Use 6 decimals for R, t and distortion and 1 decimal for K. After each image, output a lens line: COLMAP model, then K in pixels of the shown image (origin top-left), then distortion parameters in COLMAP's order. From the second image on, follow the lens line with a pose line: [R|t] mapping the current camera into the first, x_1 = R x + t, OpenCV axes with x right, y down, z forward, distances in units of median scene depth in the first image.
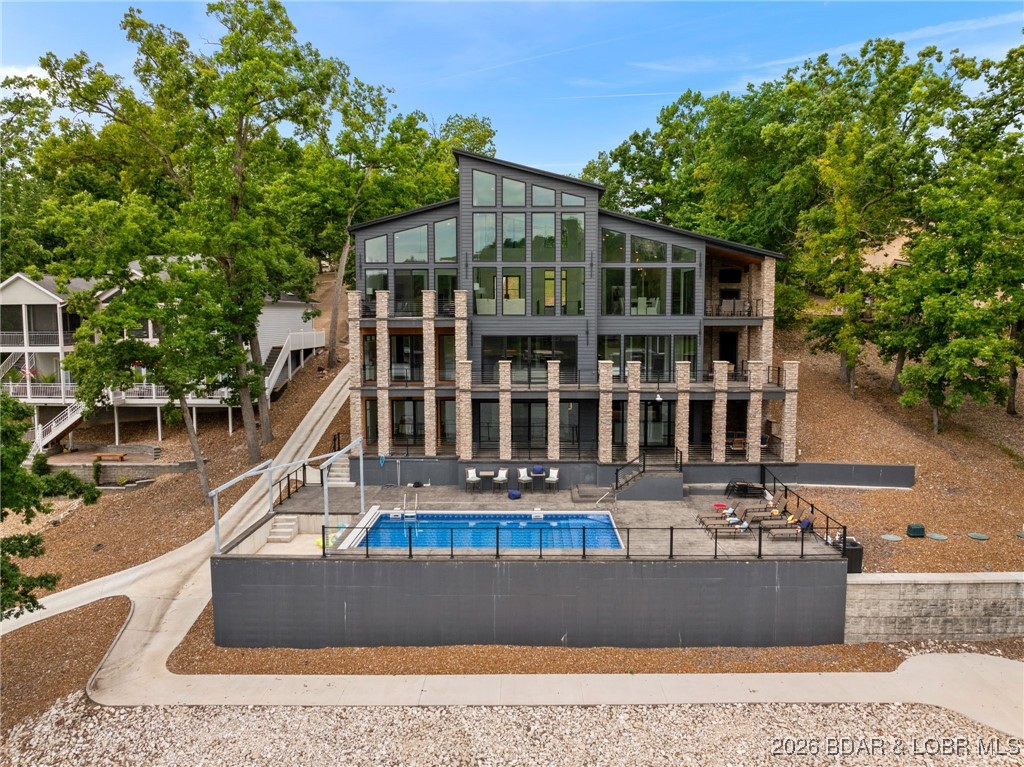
lens RADIAL K [[724.4, 0, 512.0], [0, 724.4, 383.5], [0, 0, 1]] dist [-0.044245, 0.000363]
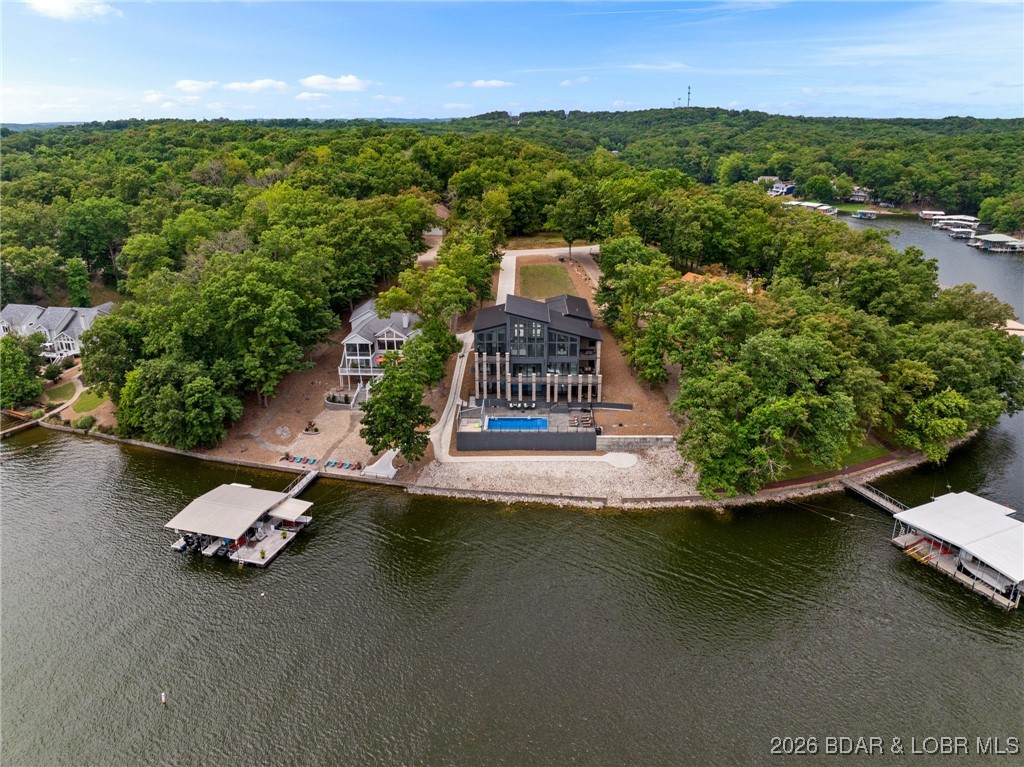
lens RADIAL K [[724.4, 0, 512.0], [0, 724.4, 383.5], [0, 0, 1]] dist [-0.044245, 0.000363]
pose [[0.999999, -0.001226, -0.000569, -0.049385], [0.001332, 0.965993, 0.258565, -0.920252], [0.000233, -0.258566, 0.965994, -2.484152]]
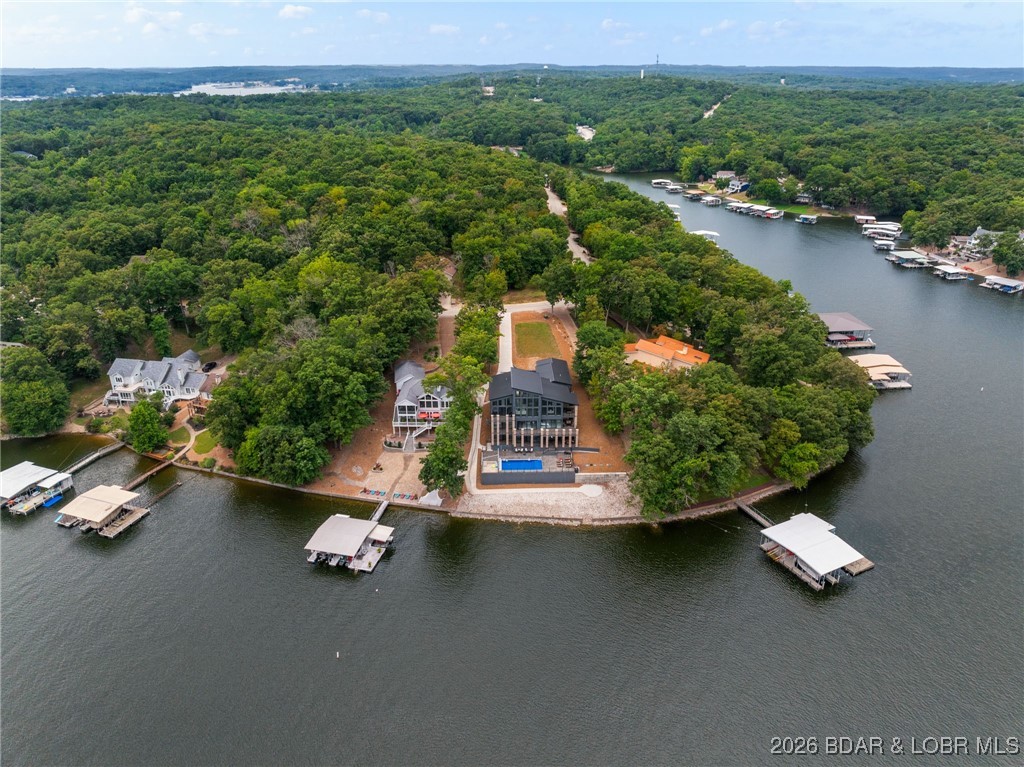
lens RADIAL K [[724.4, 0, 512.0], [0, 724.4, 383.5], [0, 0, 1]] dist [-0.044245, 0.000363]
pose [[0.999166, -0.015034, 0.037970, -0.281014], [0.001928, 0.946100, 0.323868, -2.044303], [-0.040793, -0.323524, 0.945340, -3.835325]]
